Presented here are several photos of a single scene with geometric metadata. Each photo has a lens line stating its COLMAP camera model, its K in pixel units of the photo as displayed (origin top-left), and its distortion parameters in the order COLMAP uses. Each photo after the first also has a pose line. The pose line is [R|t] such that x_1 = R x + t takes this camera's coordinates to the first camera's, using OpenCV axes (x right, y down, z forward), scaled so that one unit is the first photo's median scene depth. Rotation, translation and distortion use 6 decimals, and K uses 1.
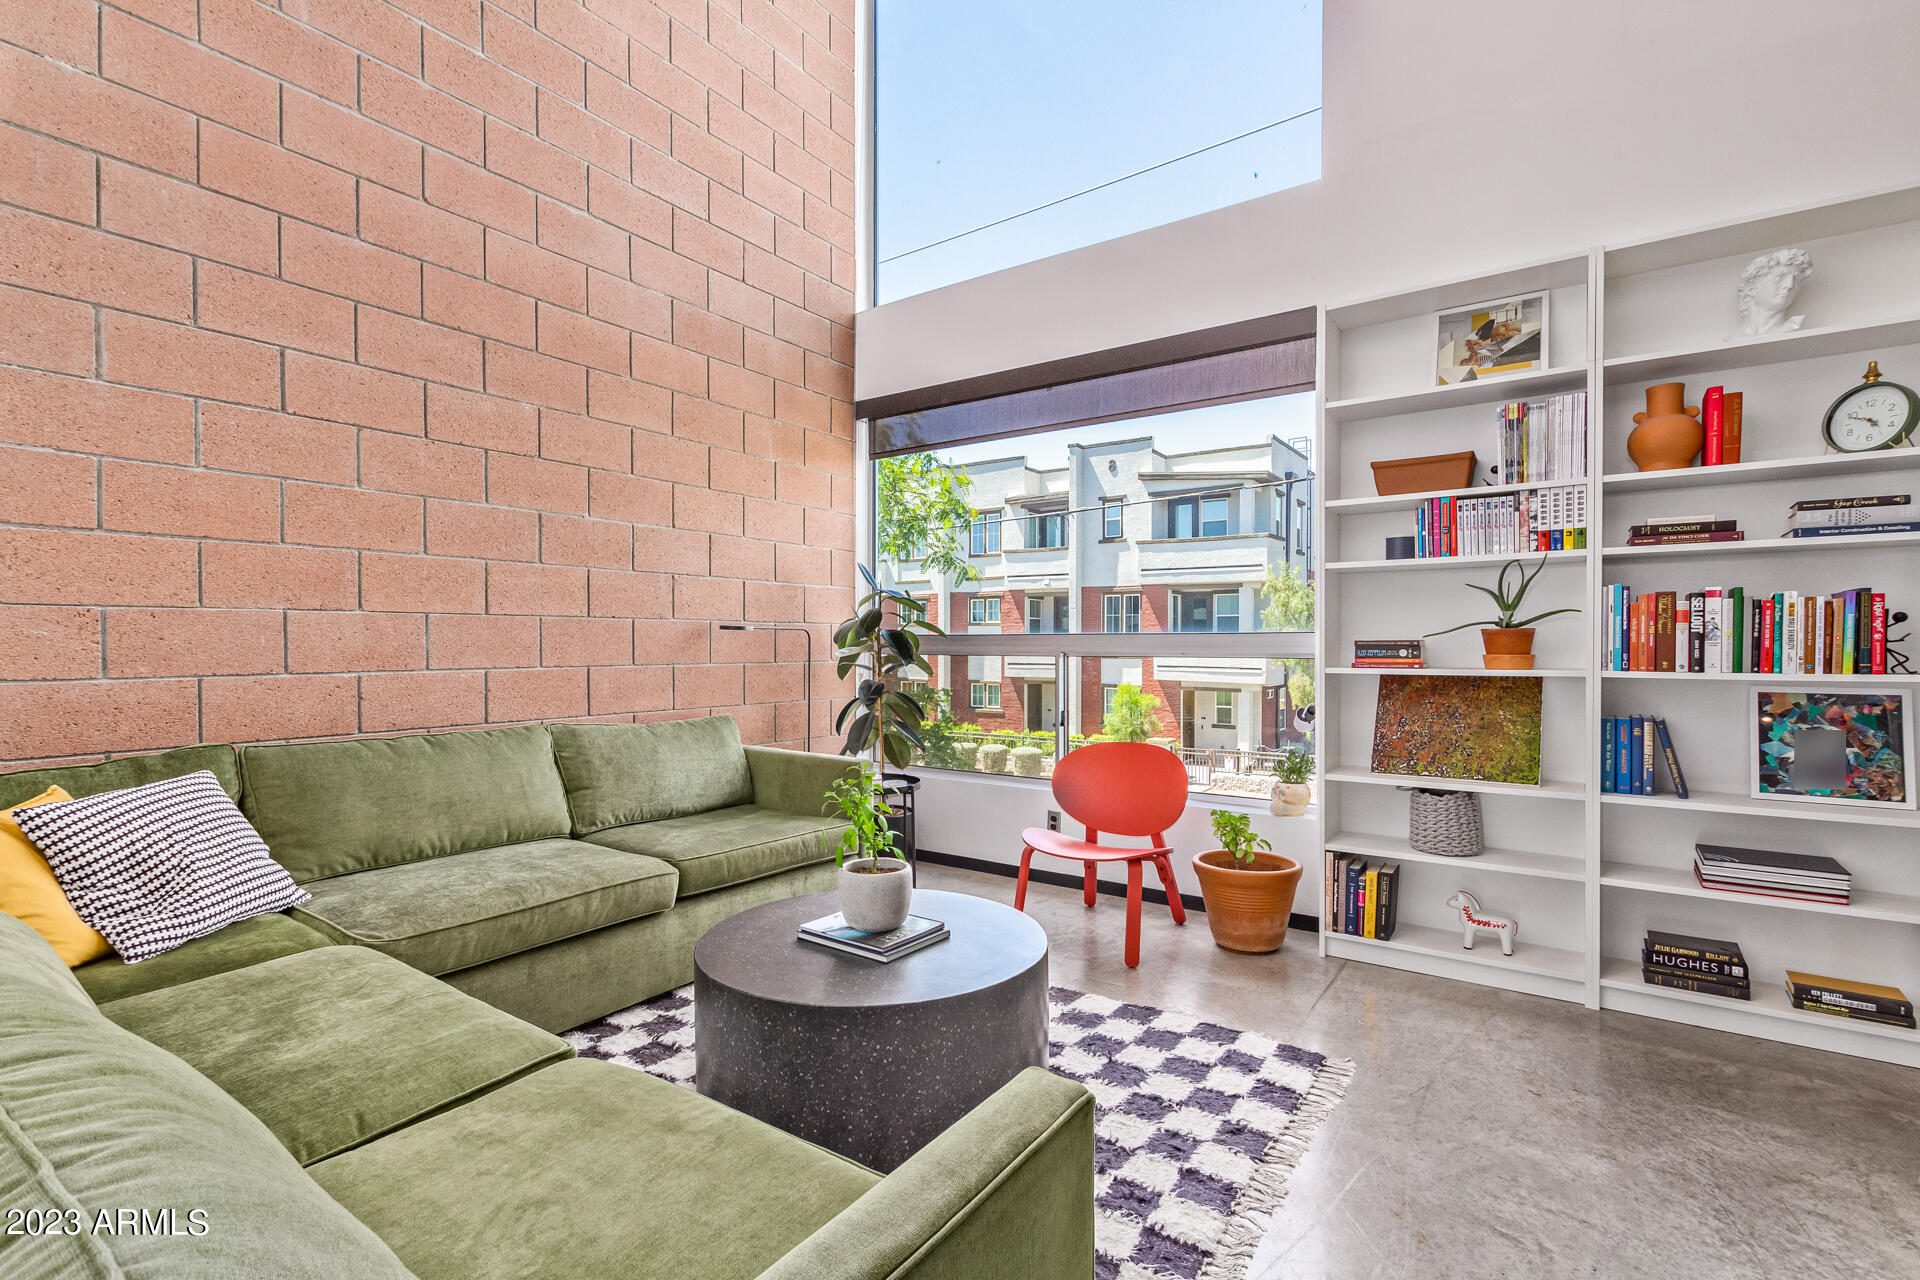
lens RADIAL K [[874.0, 0, 952.3], [0, 874.0, 644.6], [0, 0, 1]] dist [0.019526, -0.008984]
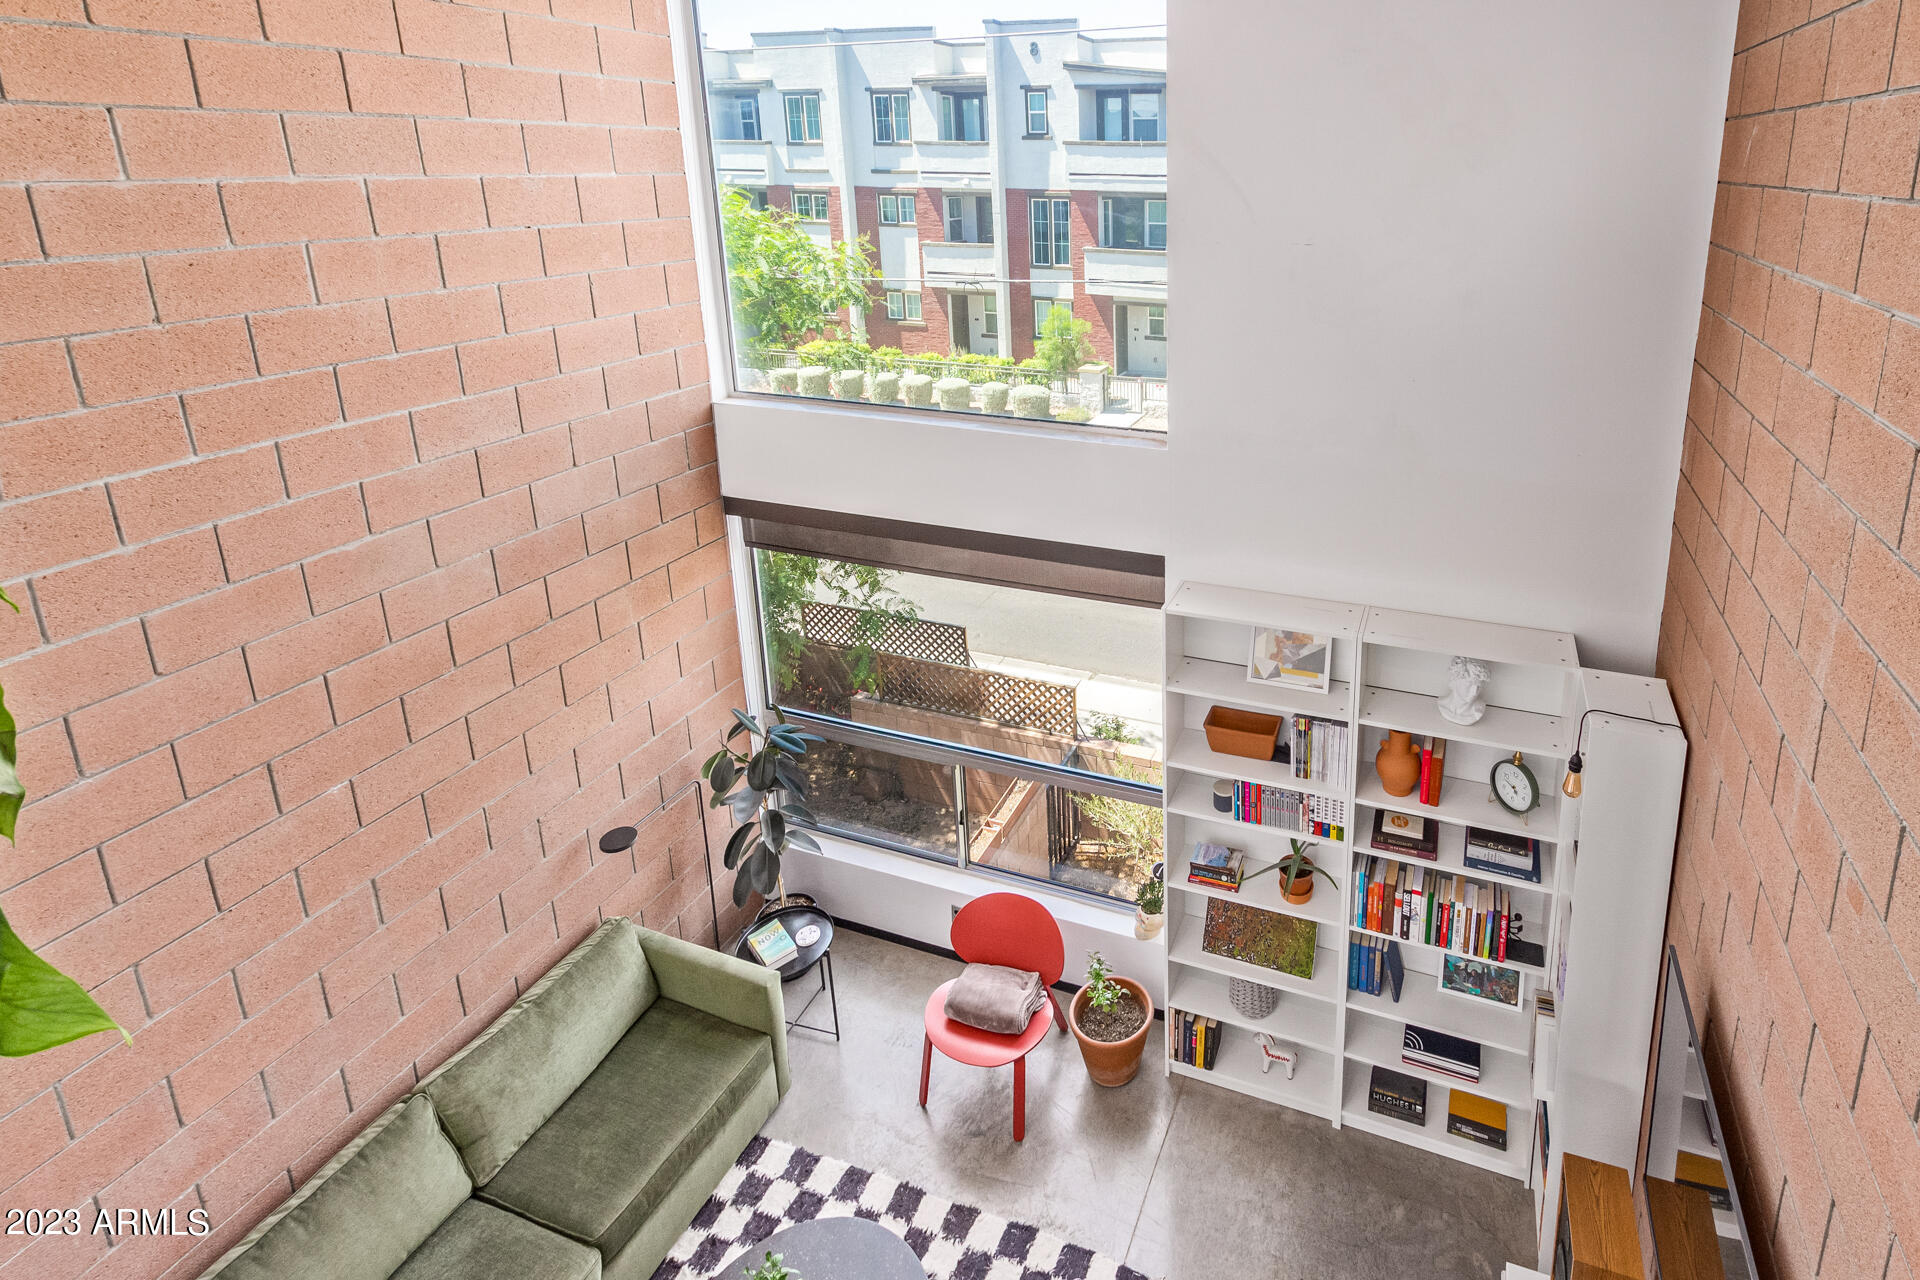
lens RADIAL K [[949.4, 0, 1160.9], [0, 949.4, 374.5], [0, 0, 1]] dist [0.005985, -0.000992]
pose [[0.956334, -0.070894, 0.283548, 0.087864], [0.008877, 0.976735, 0.214266, -0.931536], [-0.292142, -0.202393, 0.934714, -0.092122]]
